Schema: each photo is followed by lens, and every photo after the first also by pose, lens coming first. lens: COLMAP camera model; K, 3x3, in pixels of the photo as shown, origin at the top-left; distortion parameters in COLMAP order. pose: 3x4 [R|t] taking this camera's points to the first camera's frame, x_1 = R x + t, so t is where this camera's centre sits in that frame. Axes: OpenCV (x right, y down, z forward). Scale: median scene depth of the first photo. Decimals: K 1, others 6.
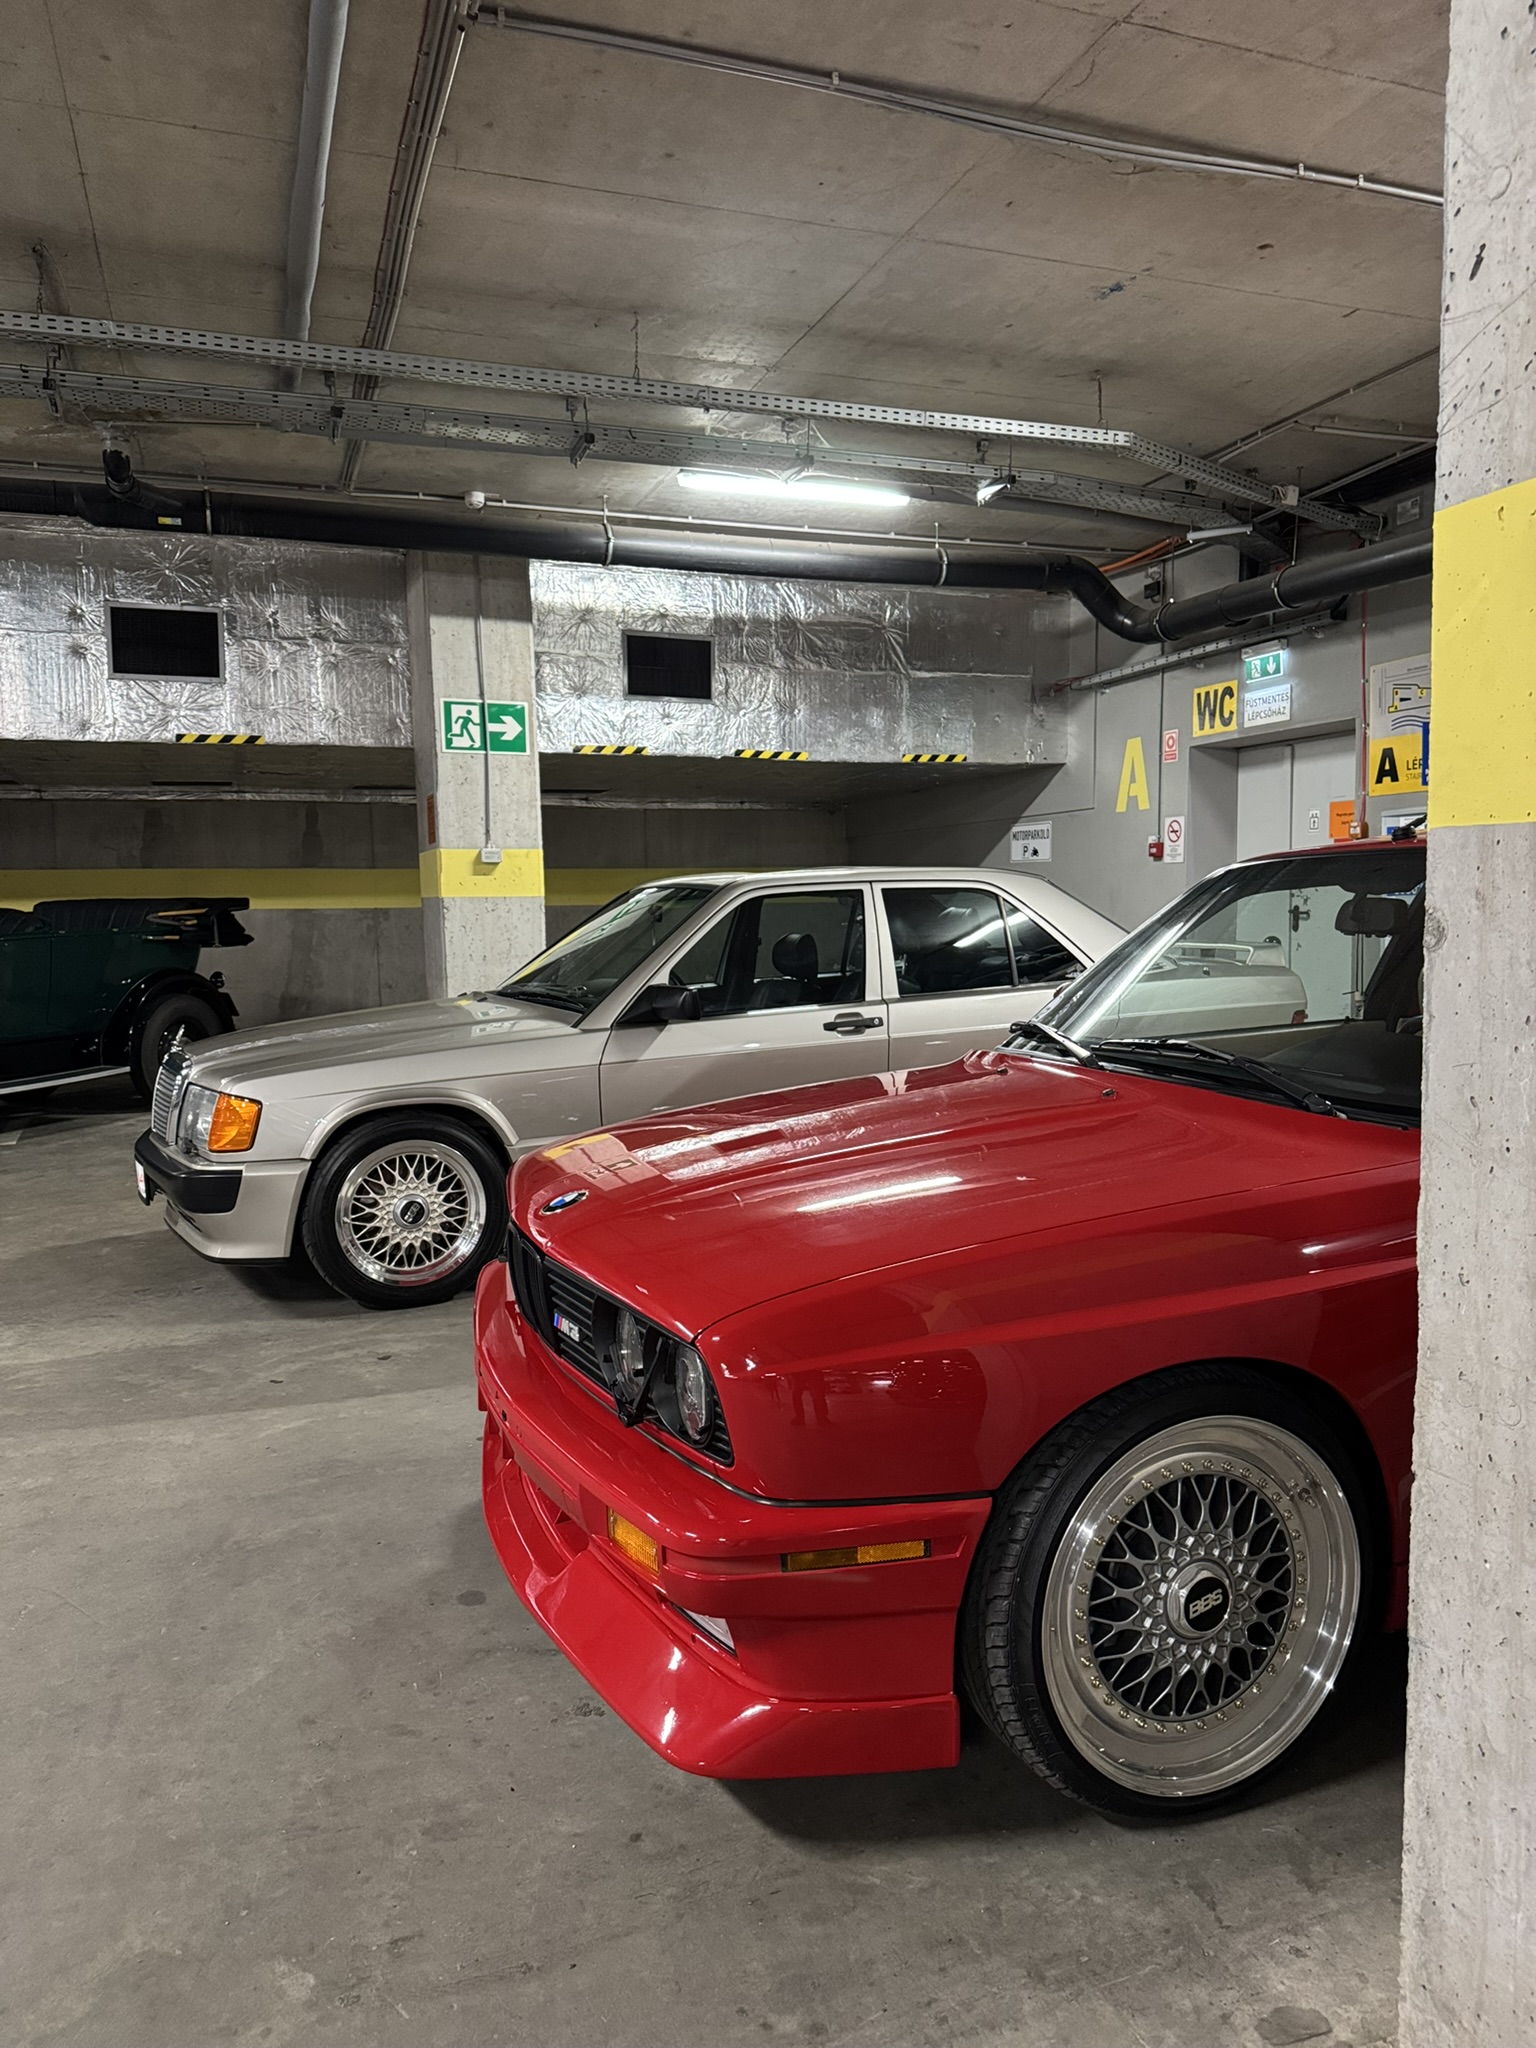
lens RADIAL K [[1427.3, 0, 768.0], [0, 1427.3, 1024.0], [0, 0, 1]] dist [0.142388, -0.247016]
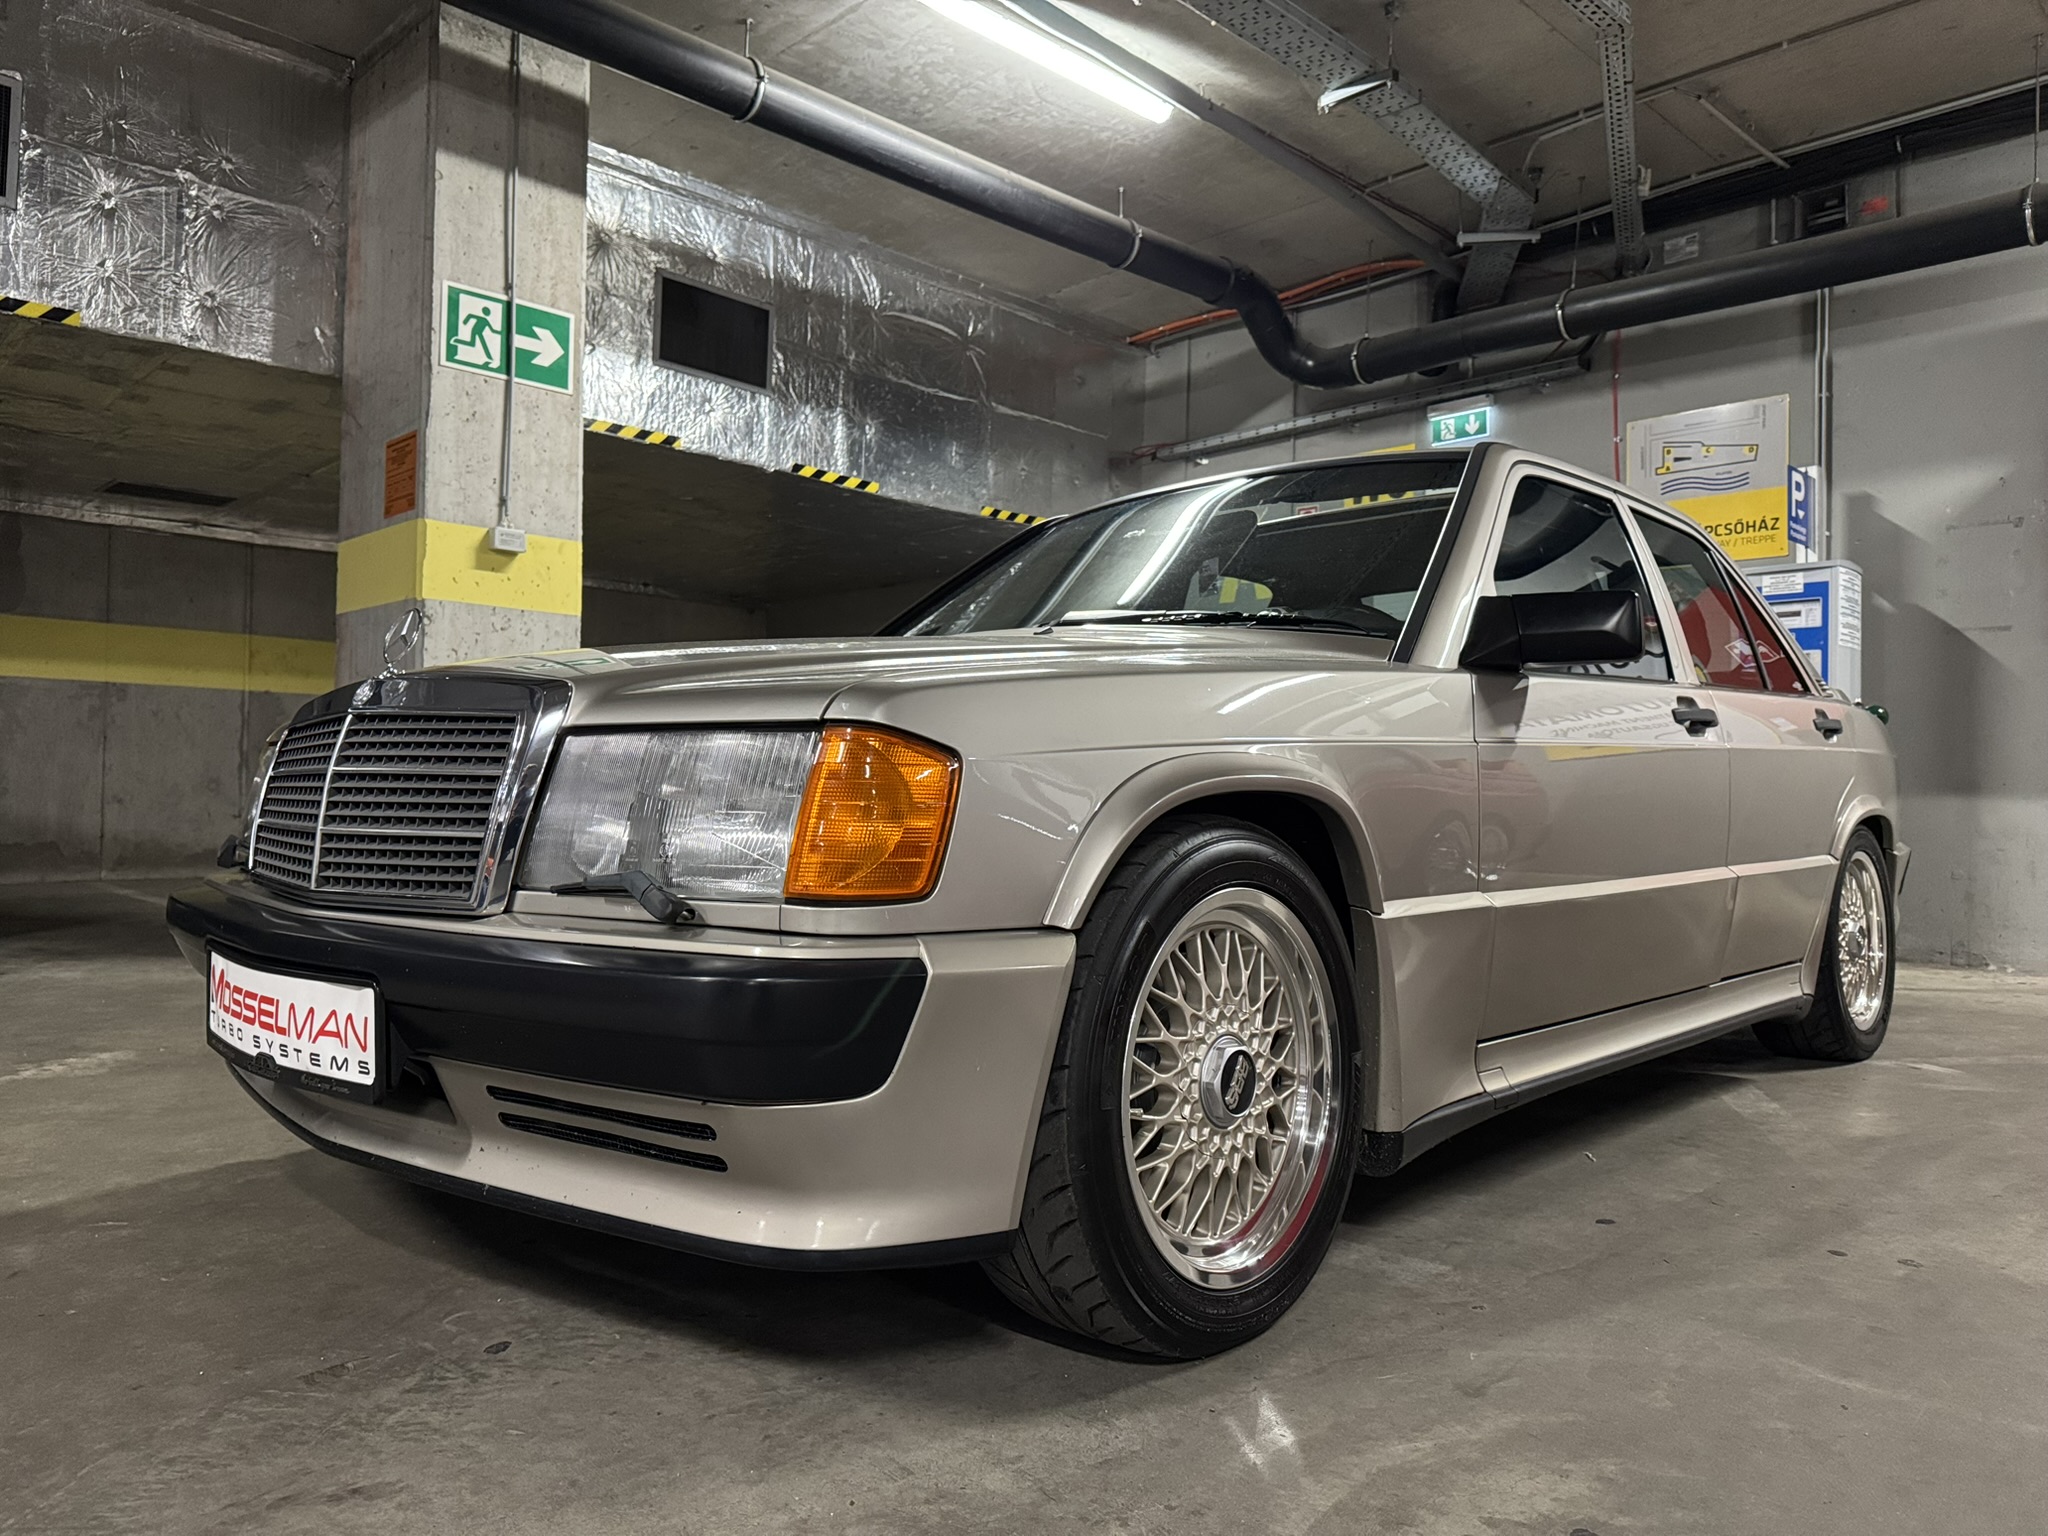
lens RADIAL K [[1454.6, 0, 1015.3], [0, 1454.6, 757.6], [0, 0, 1]] dist [0.002157, -0.001908]
pose [[0.916142, 0.045111, 0.398307, -0.239086], [0.001285, 0.993312, -0.115455, 0.048227], [-0.400852, 0.106285, 0.909957, 0.356148]]
